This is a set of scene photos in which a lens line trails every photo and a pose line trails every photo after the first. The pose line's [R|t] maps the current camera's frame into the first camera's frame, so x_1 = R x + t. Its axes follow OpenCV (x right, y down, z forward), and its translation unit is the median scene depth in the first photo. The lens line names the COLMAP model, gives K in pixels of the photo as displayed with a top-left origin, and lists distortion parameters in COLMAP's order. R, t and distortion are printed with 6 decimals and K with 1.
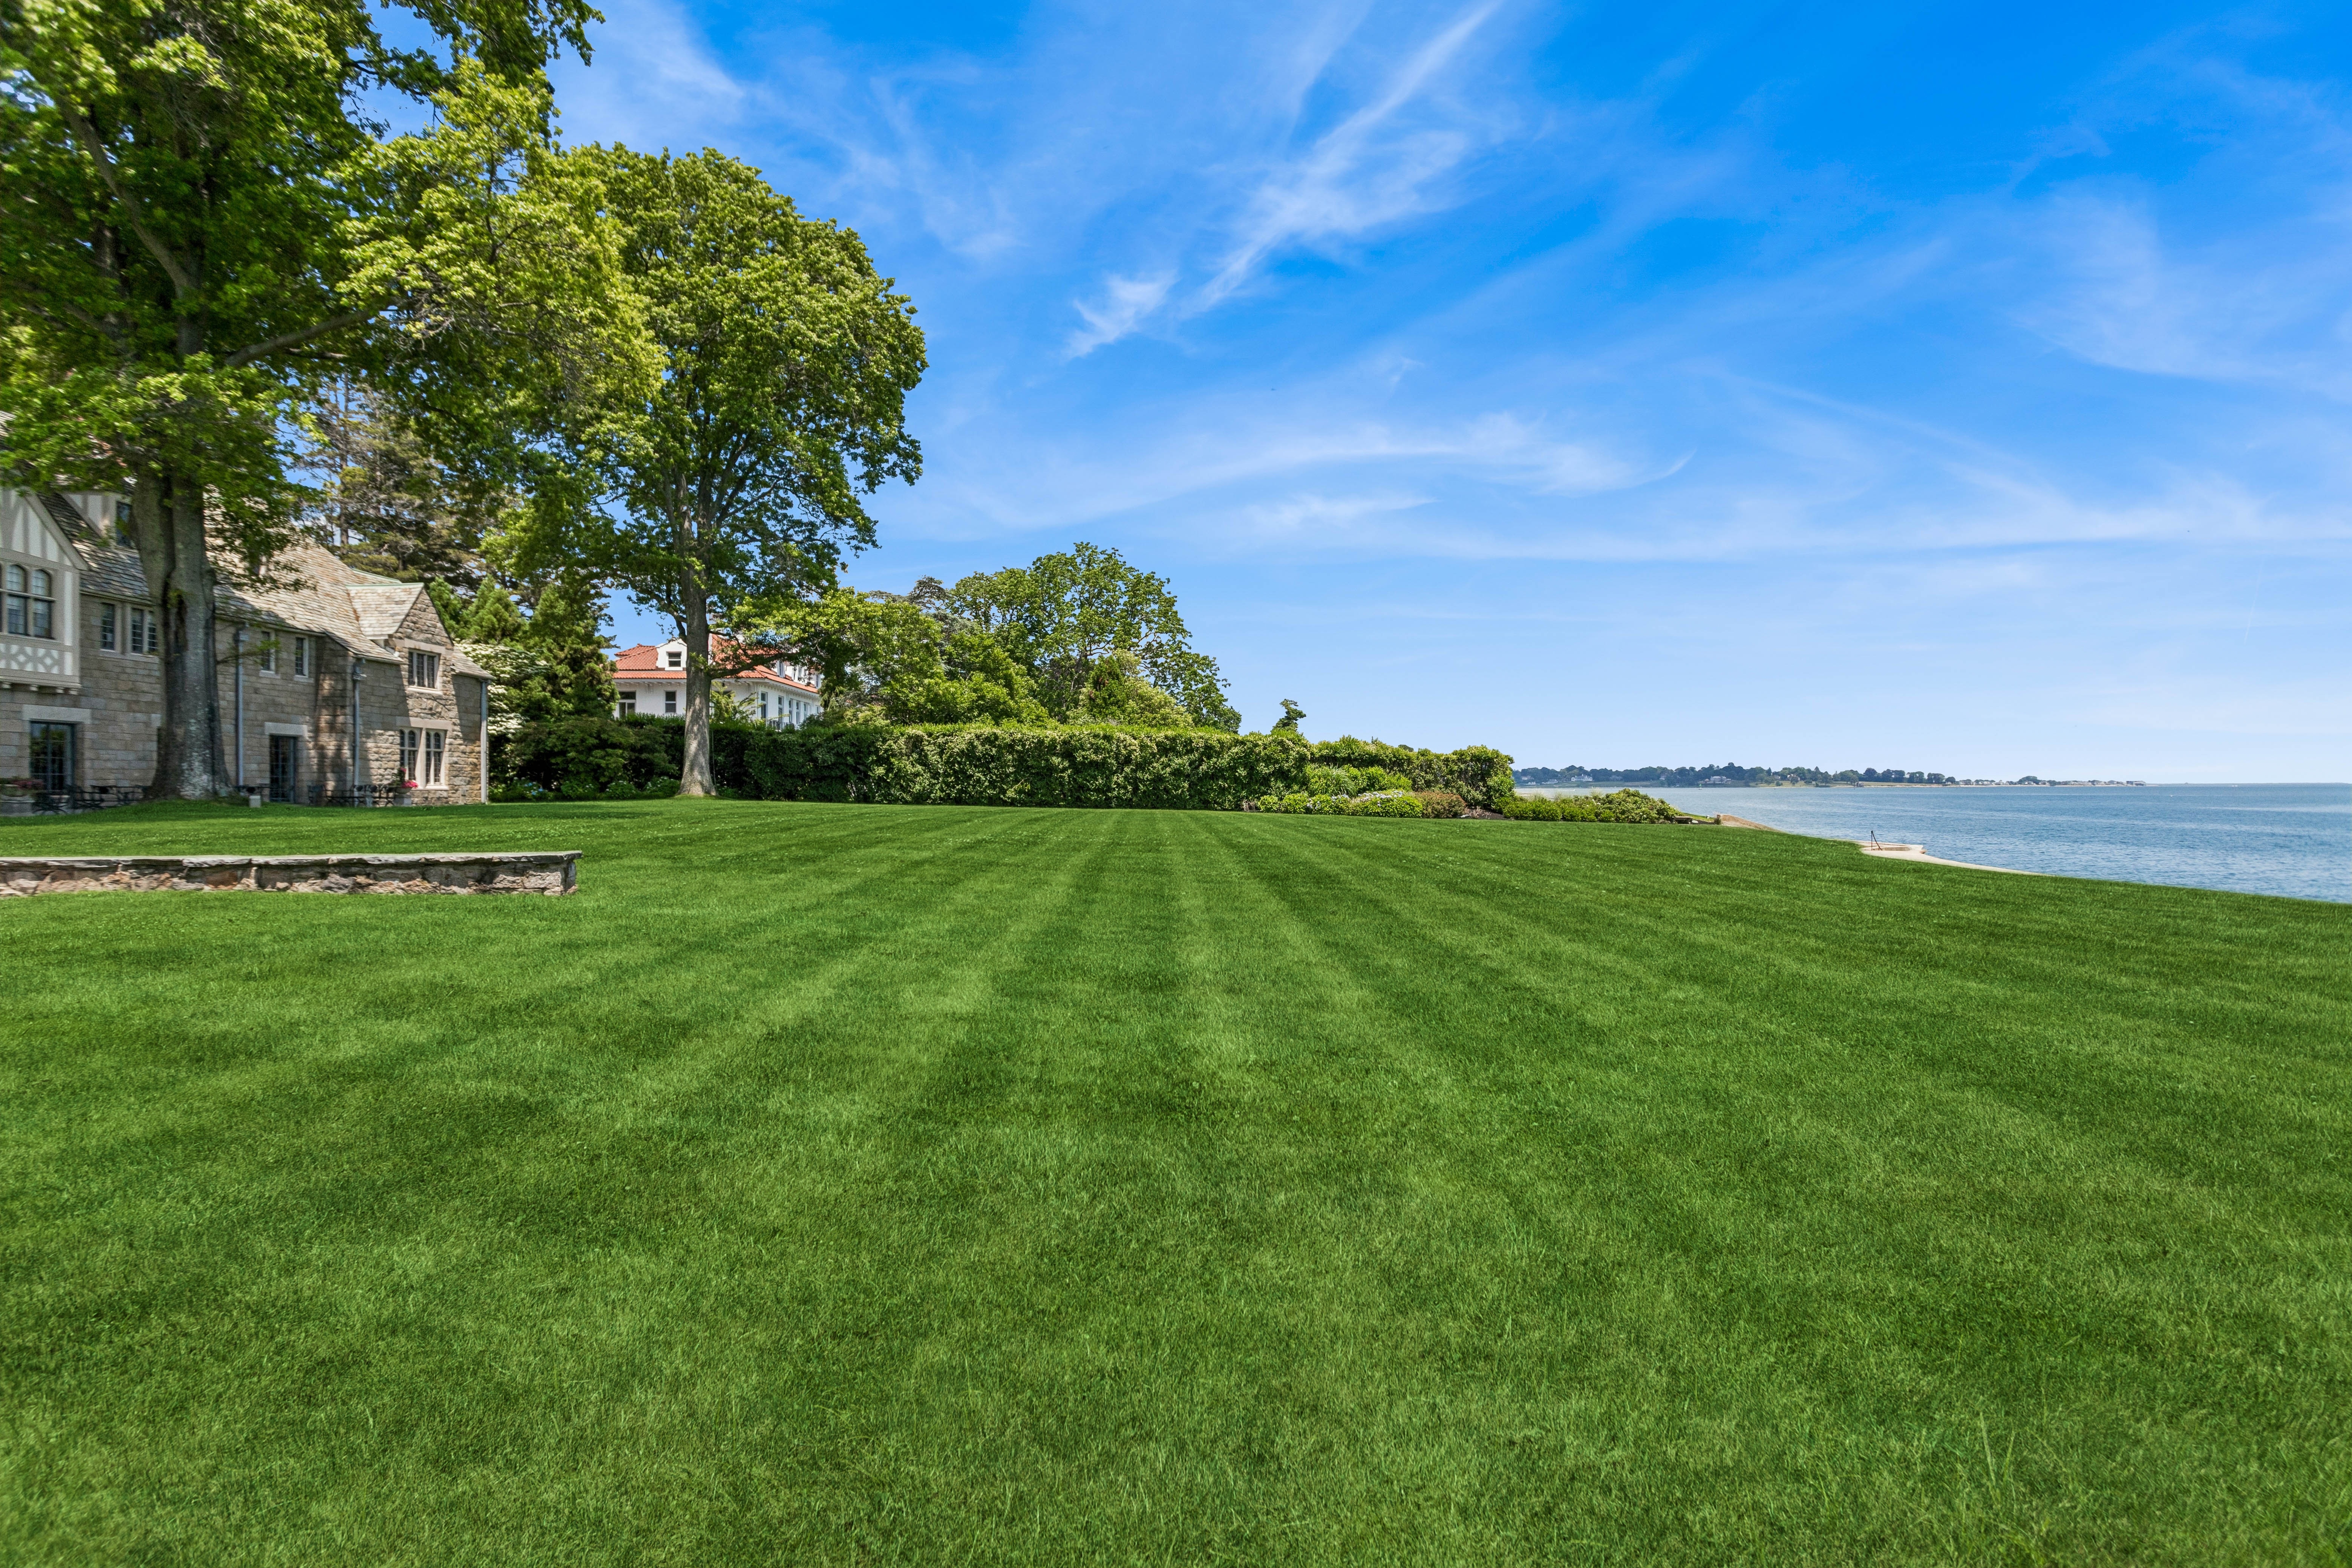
lens RADIAL K [[1119.0, 0, 1175.7], [0, 1119.0, 784.9], [0, 0, 1]] dist [0.003986, 0.000776]
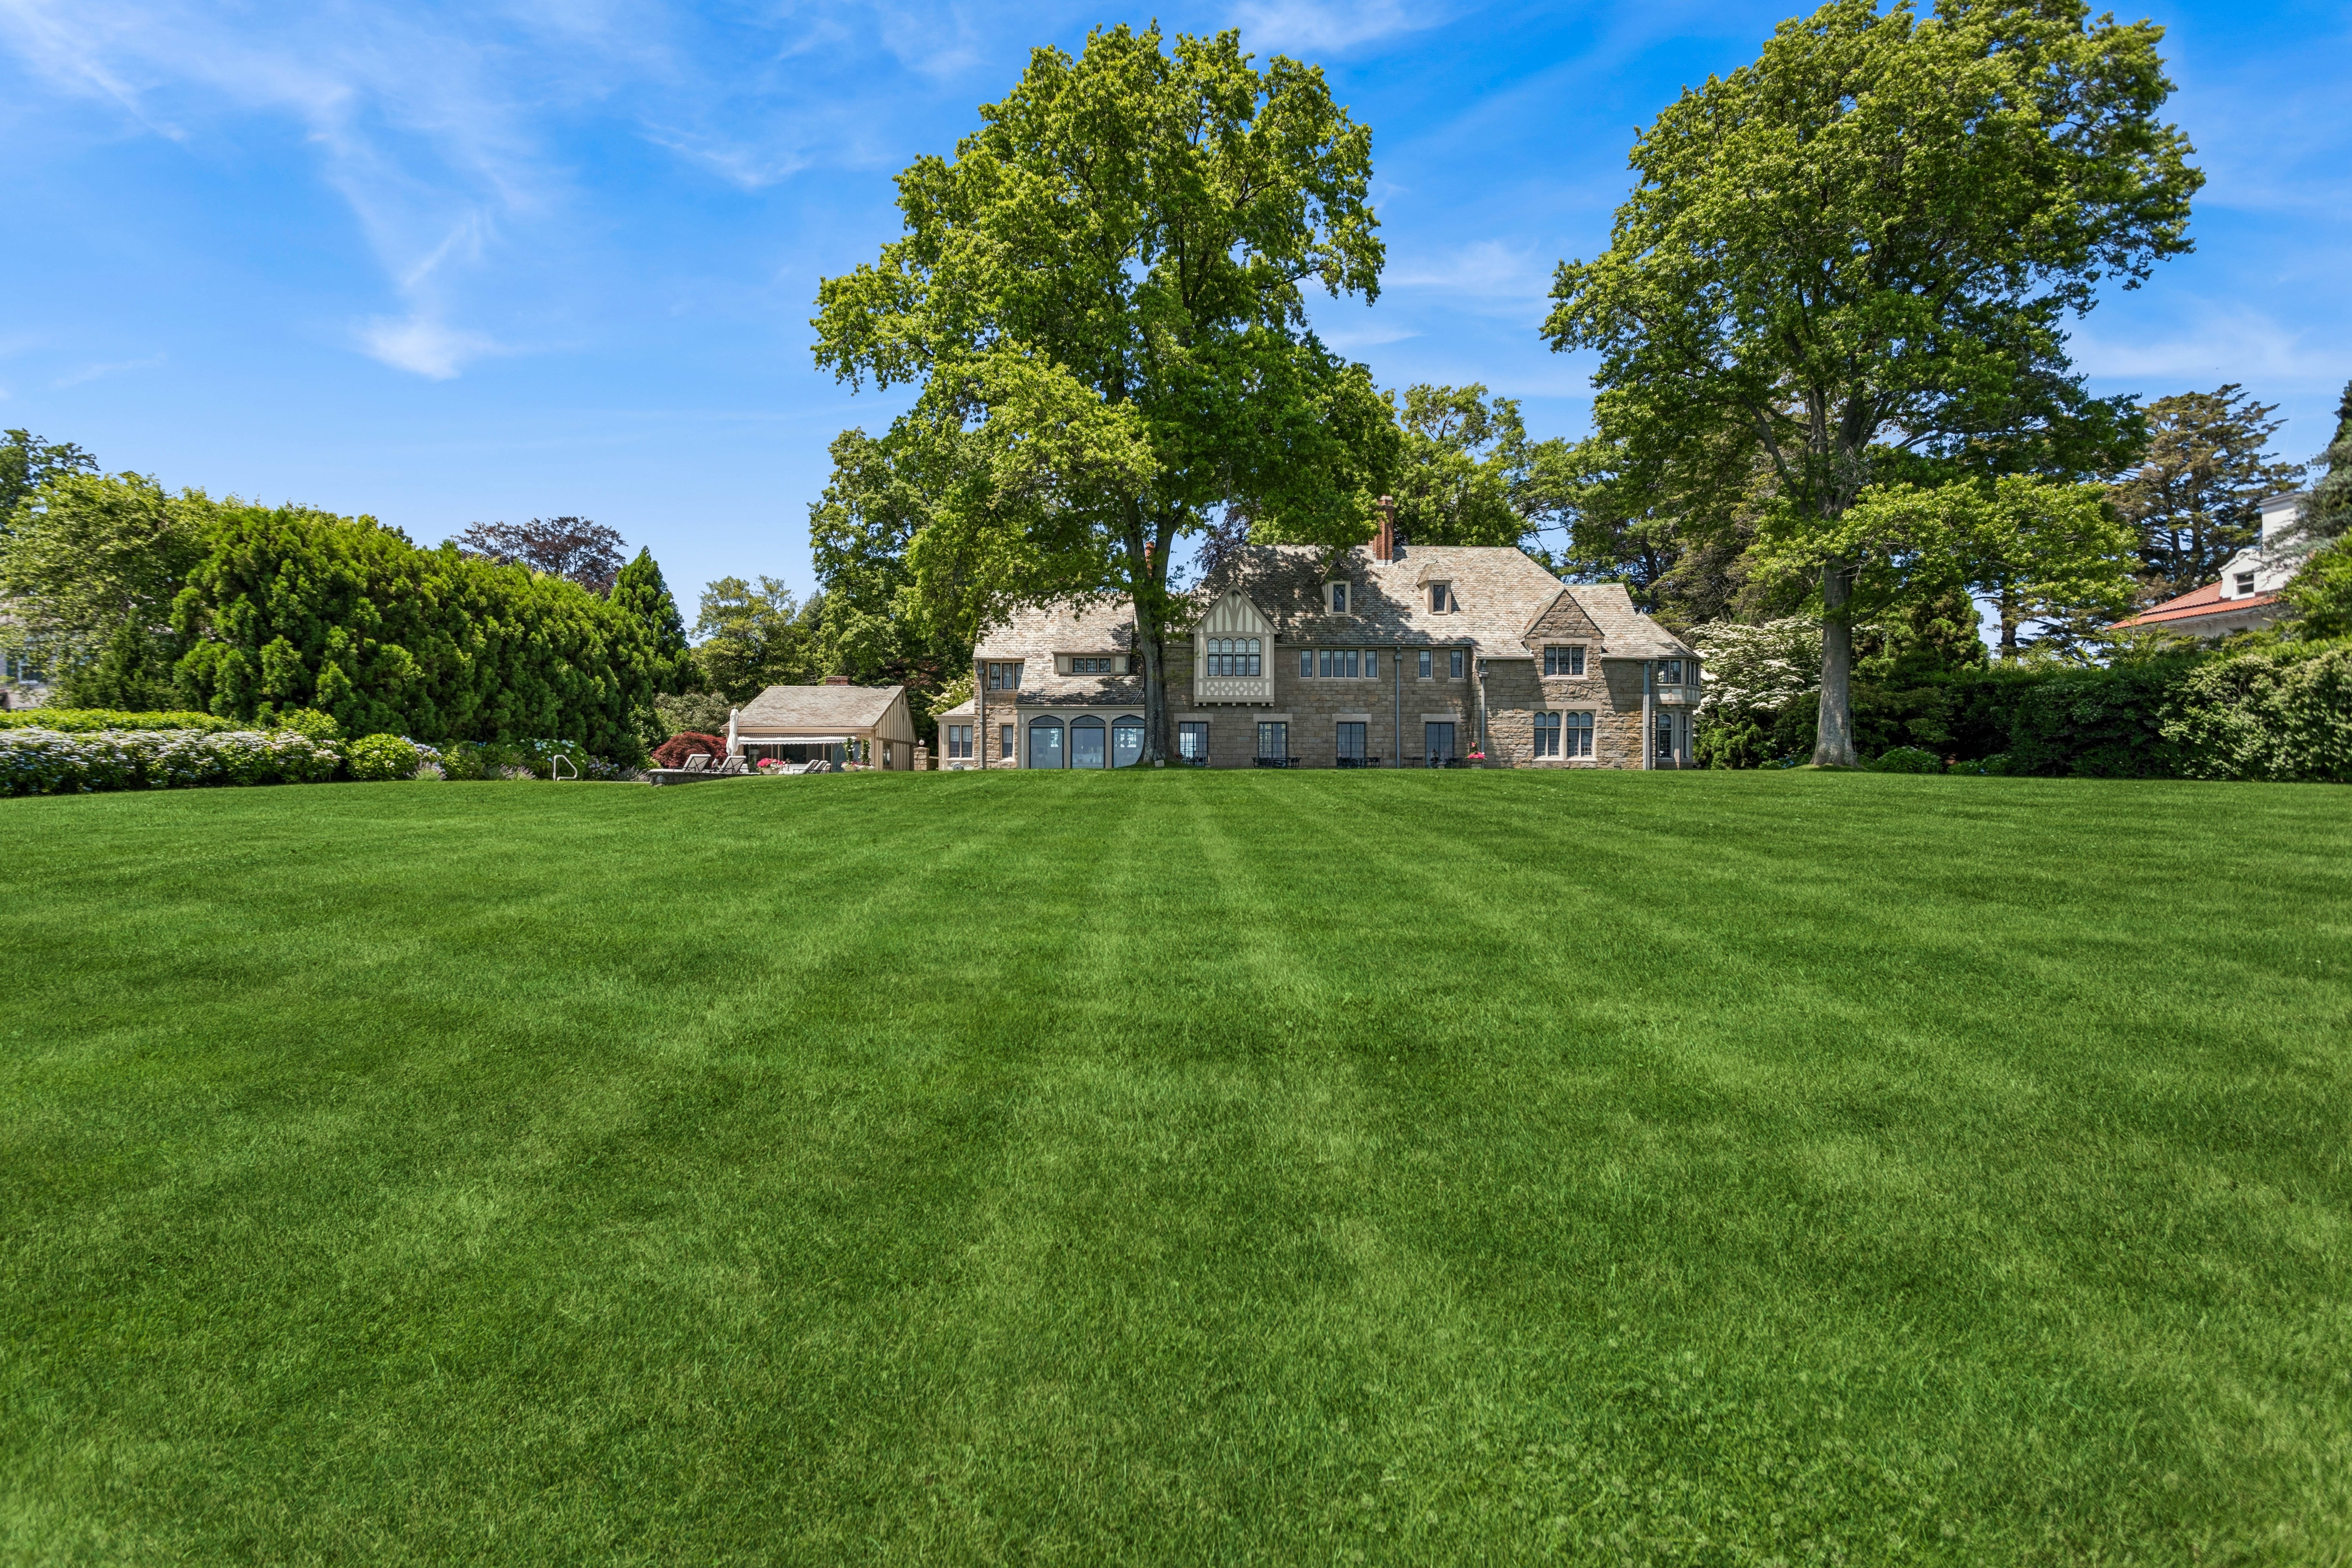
lens RADIAL K [[1119.0, 0, 1175.8], [0, 1119.0, 780.8], [0, 0, 1]] dist [0.003986, 0.000776]
pose [[-0.016330, 0.004008, -0.999859, 0.514421], [0.001560, 0.999991, 0.003983, 0.019188], [0.999865, -0.001495, -0.016336, 0.591925]]
